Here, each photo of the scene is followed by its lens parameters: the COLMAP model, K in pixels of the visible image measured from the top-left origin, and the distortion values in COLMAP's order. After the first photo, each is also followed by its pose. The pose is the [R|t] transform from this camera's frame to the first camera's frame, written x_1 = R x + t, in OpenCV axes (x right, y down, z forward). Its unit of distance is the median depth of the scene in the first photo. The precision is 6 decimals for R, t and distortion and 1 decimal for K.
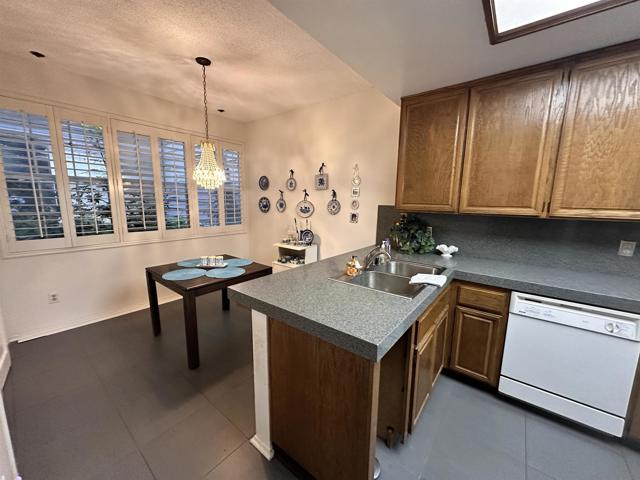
lens RADIAL K [[254.9, 0, 320.0], [0, 254.9, 240.5], [0, 0, 1]] dist [0.001951, -0.000111]
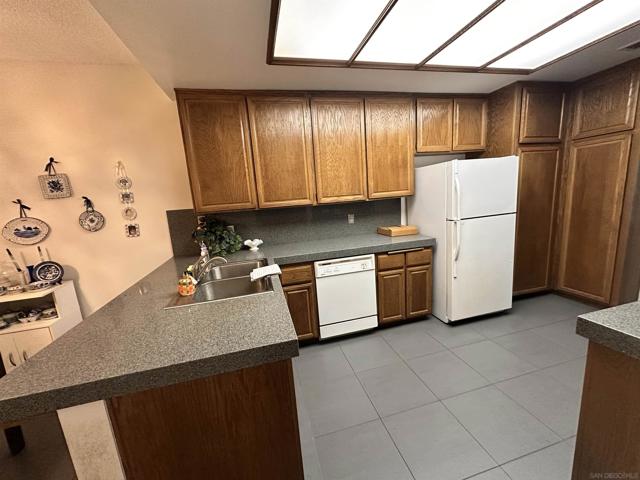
lens RADIAL K [[254.9, 0, 320.1], [0, 254.9, 240.3], [0, 0, 1]] dist [0.001951, -0.000111]
pose [[0.606186, -0.199161, 0.769983, -0.202690], [0.205336, 0.974507, 0.090408, -0.021088], [-0.768359, 0.103301, 0.631627, 0.119793]]
